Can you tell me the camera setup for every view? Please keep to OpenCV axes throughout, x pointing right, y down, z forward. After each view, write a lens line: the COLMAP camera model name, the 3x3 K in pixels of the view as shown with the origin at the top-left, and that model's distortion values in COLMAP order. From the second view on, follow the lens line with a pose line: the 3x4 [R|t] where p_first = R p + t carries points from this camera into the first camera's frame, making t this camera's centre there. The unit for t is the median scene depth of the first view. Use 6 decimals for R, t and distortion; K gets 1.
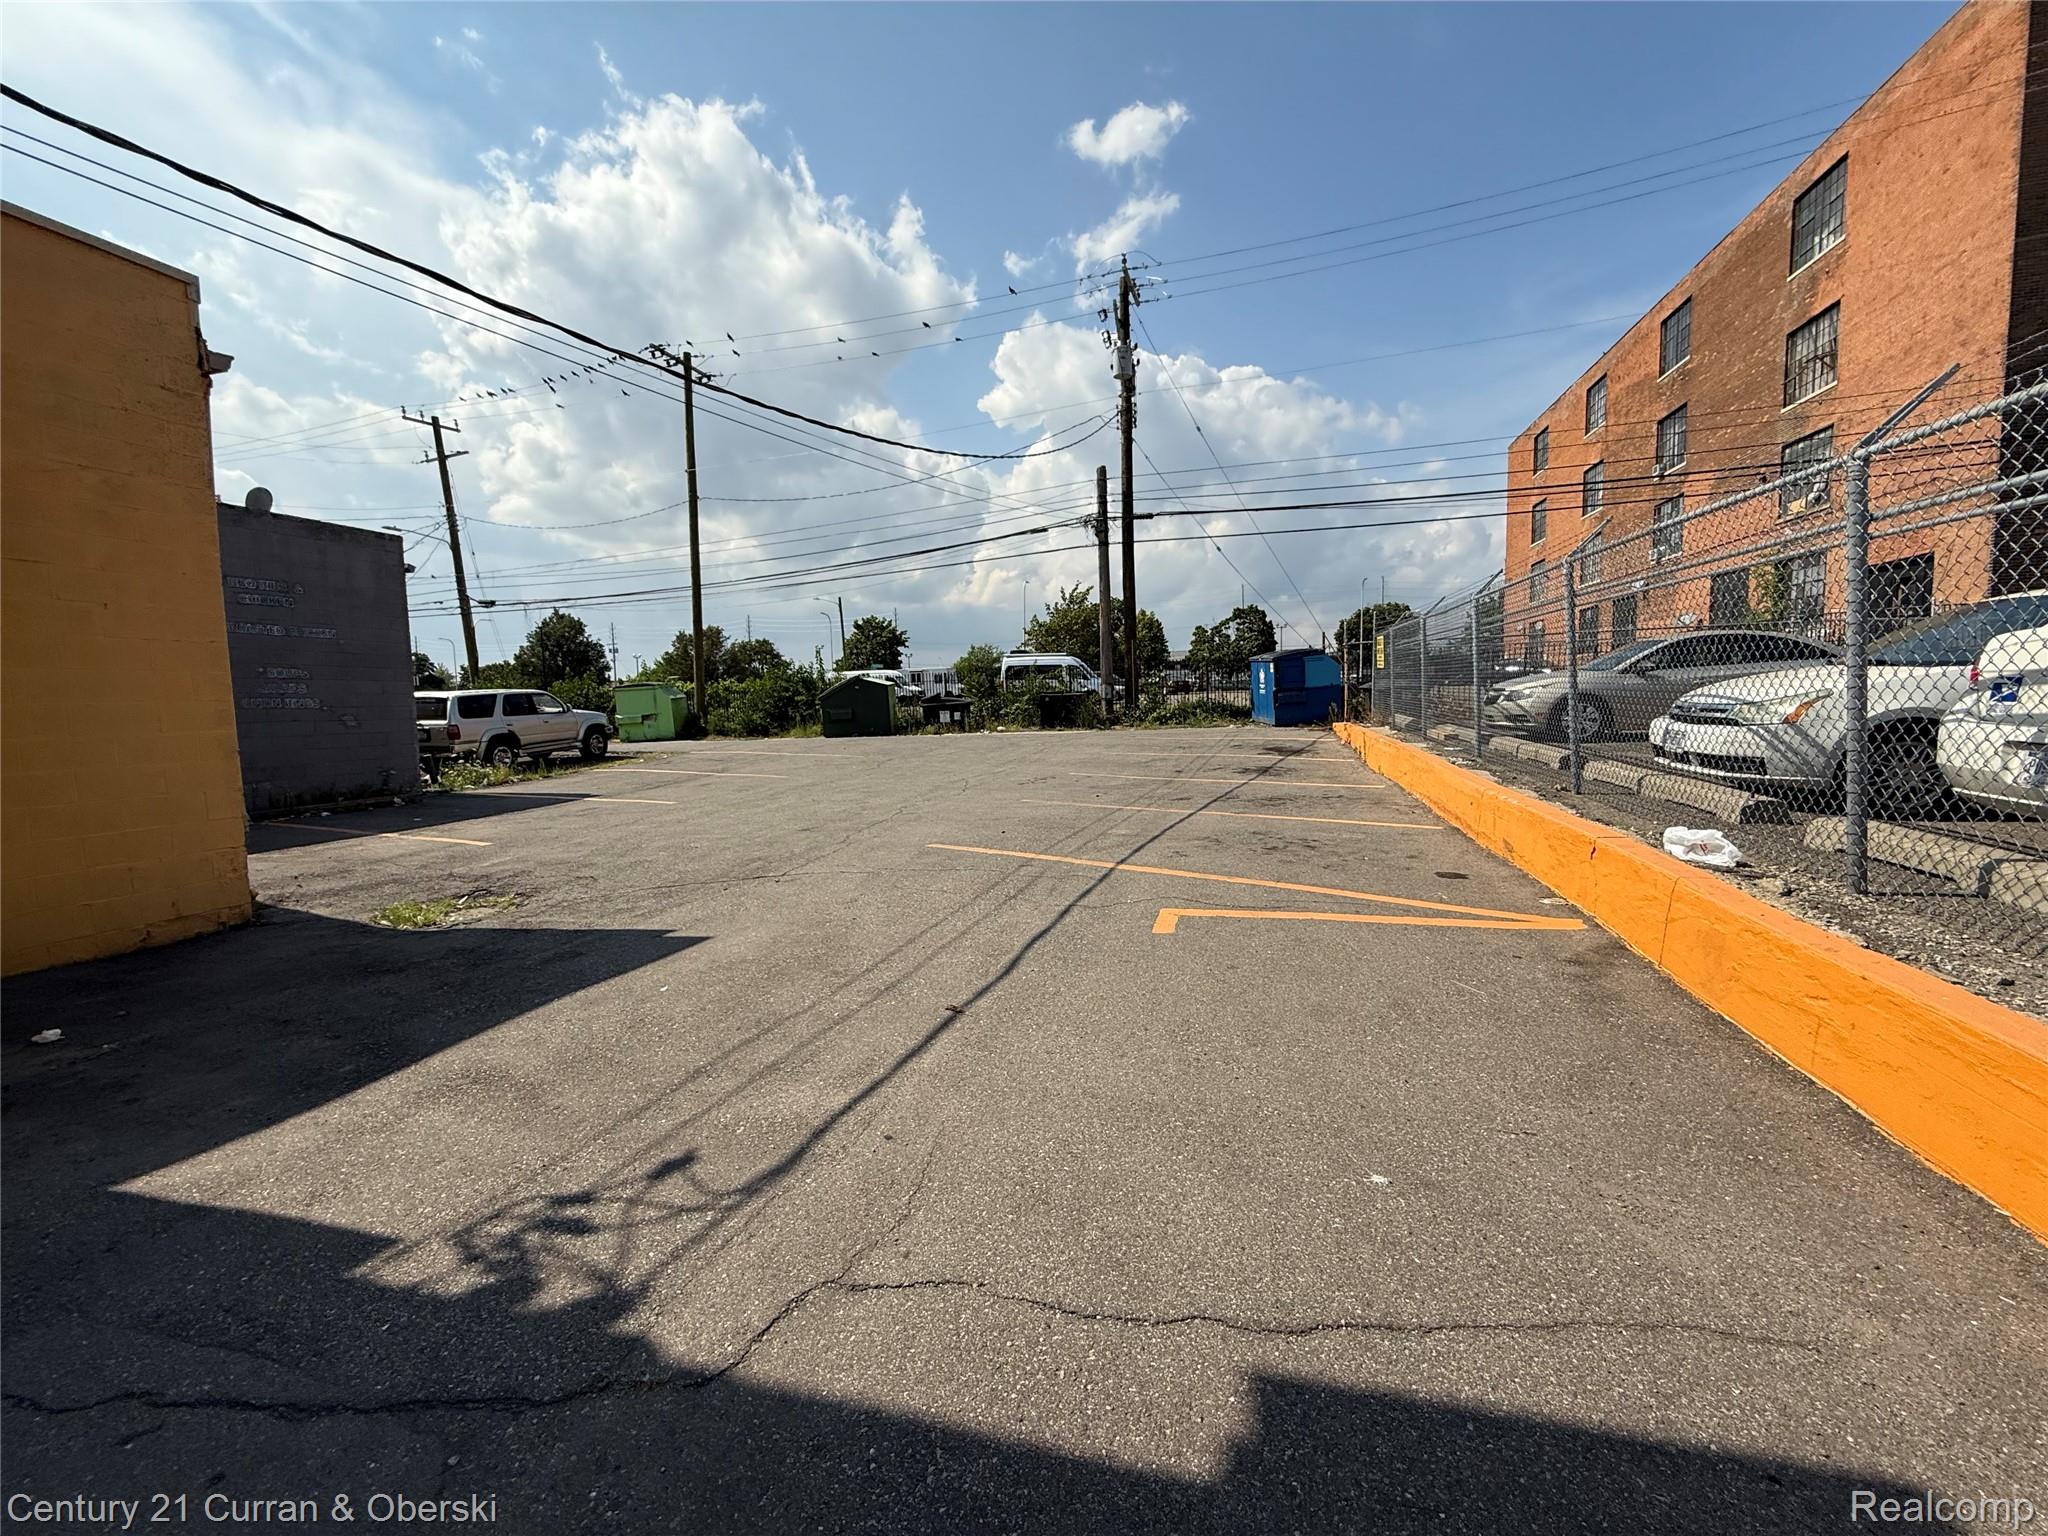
lens RADIAL K [[822.9, 0, 1017.8], [0, 822.9, 765.5], [0, 0, 1]] dist [-0.000302, -0.000146]
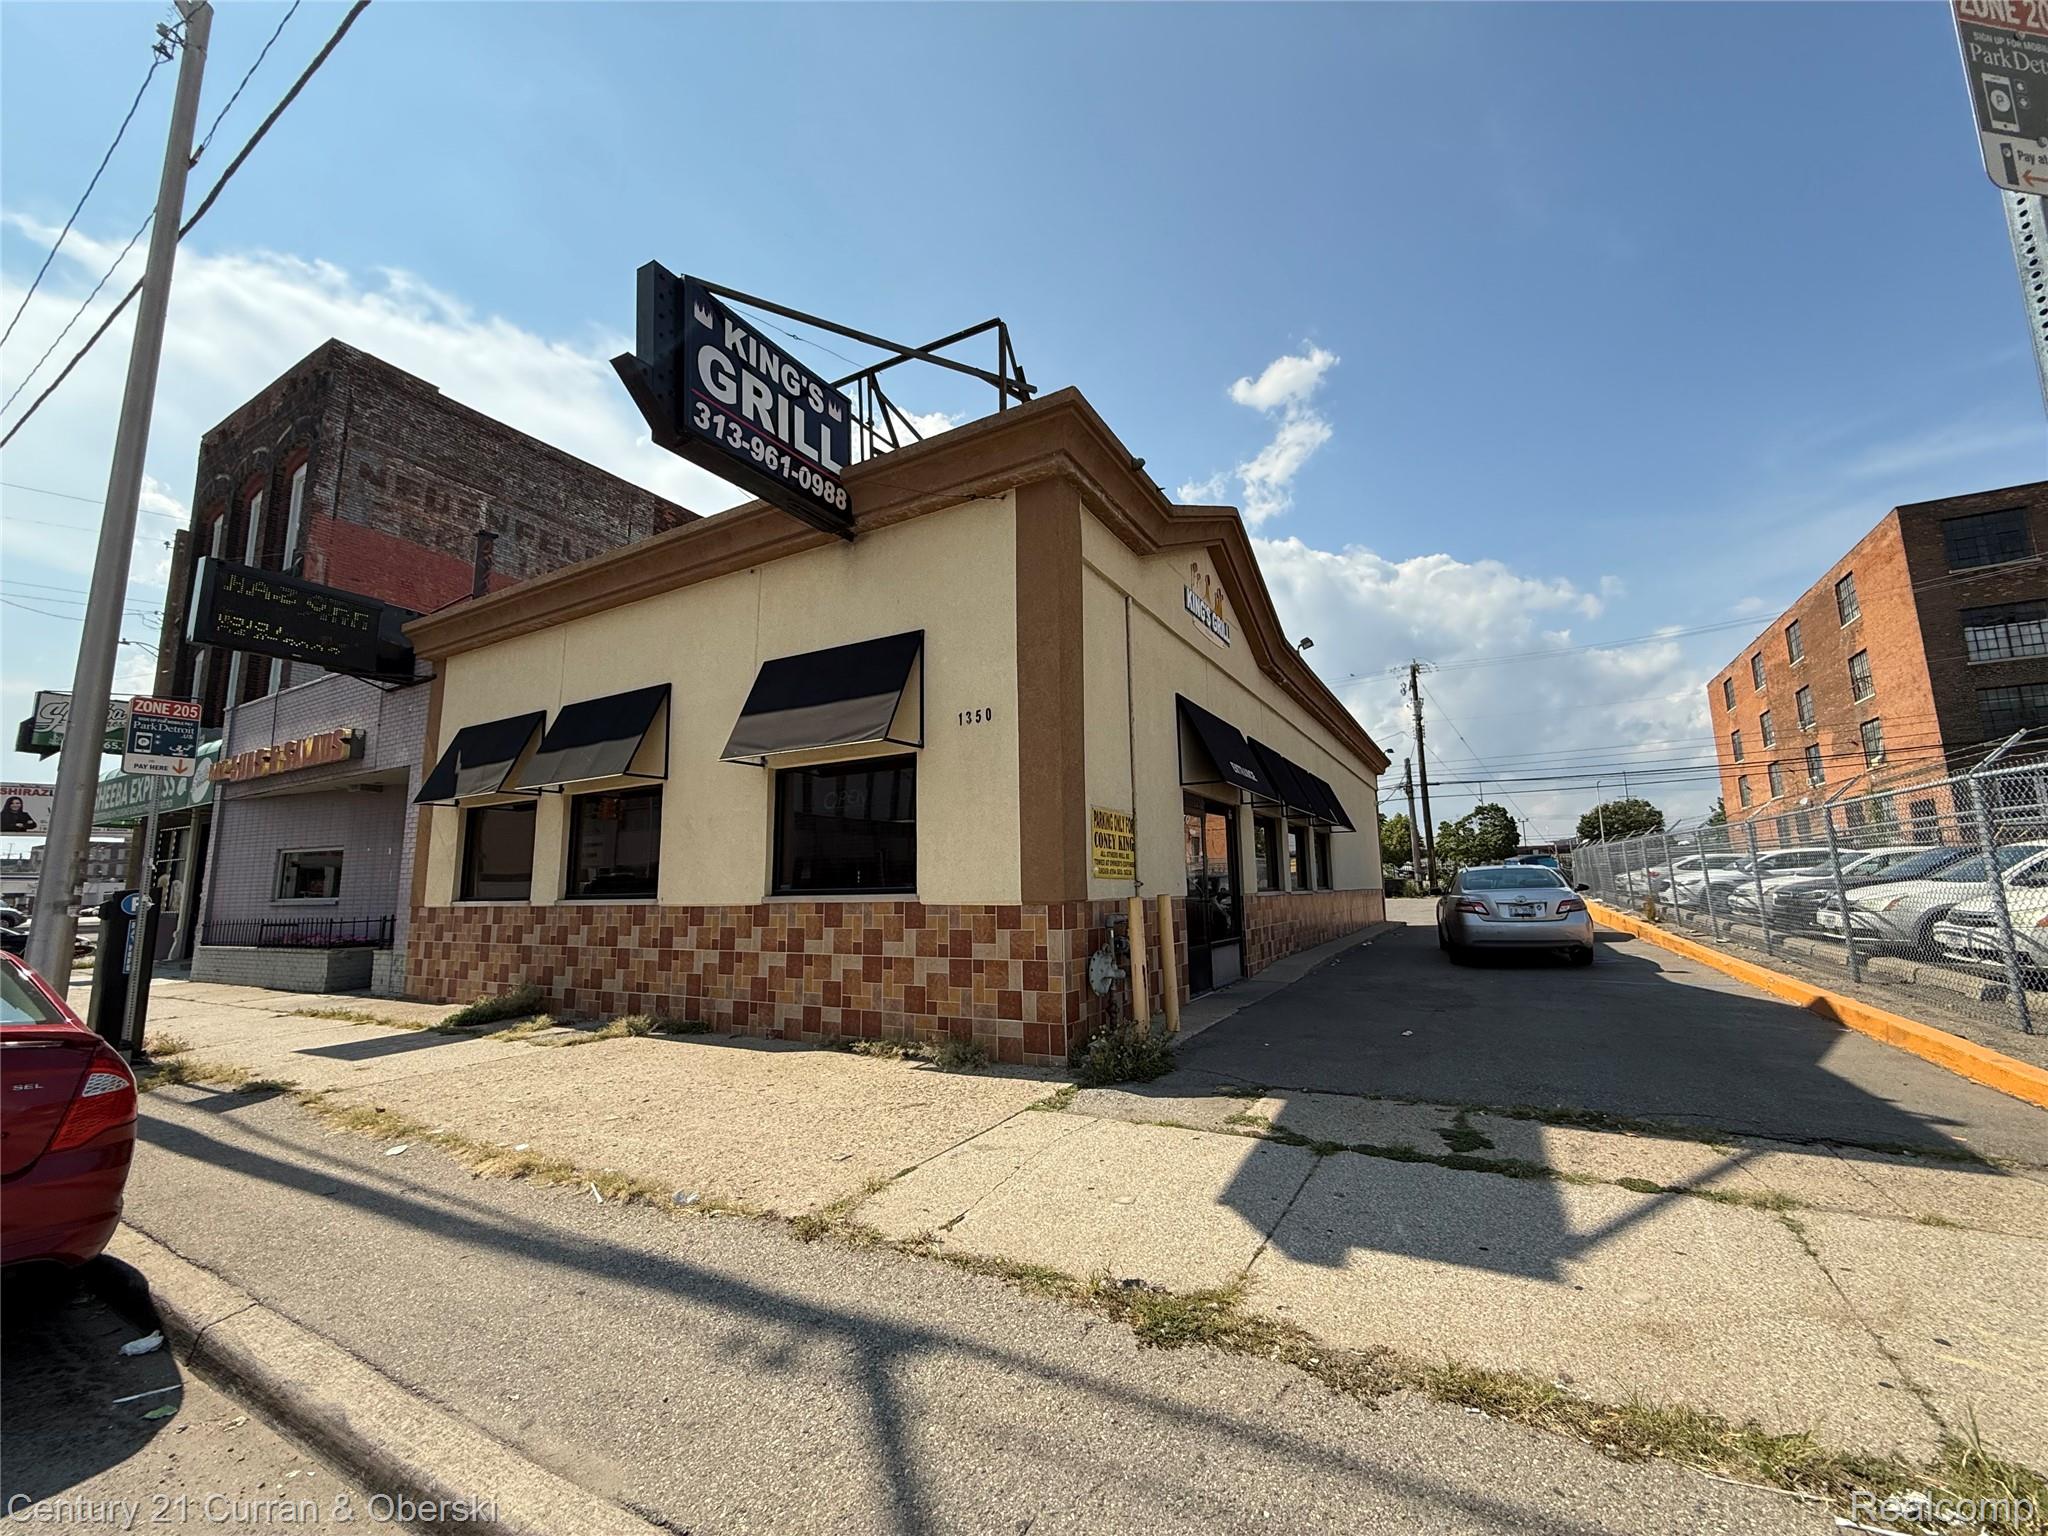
lens RADIAL K [[822.9, 0, 1031.8], [0, 822.9, 760.7], [0, 0, 1]] dist [-0.000302, -0.000146]
pose [[0.972936, -0.024160, -0.229808, -0.262206], [-0.028706, 0.974178, -0.223948, 0.080131], [0.229285, 0.224484, 0.947120, -0.860281]]
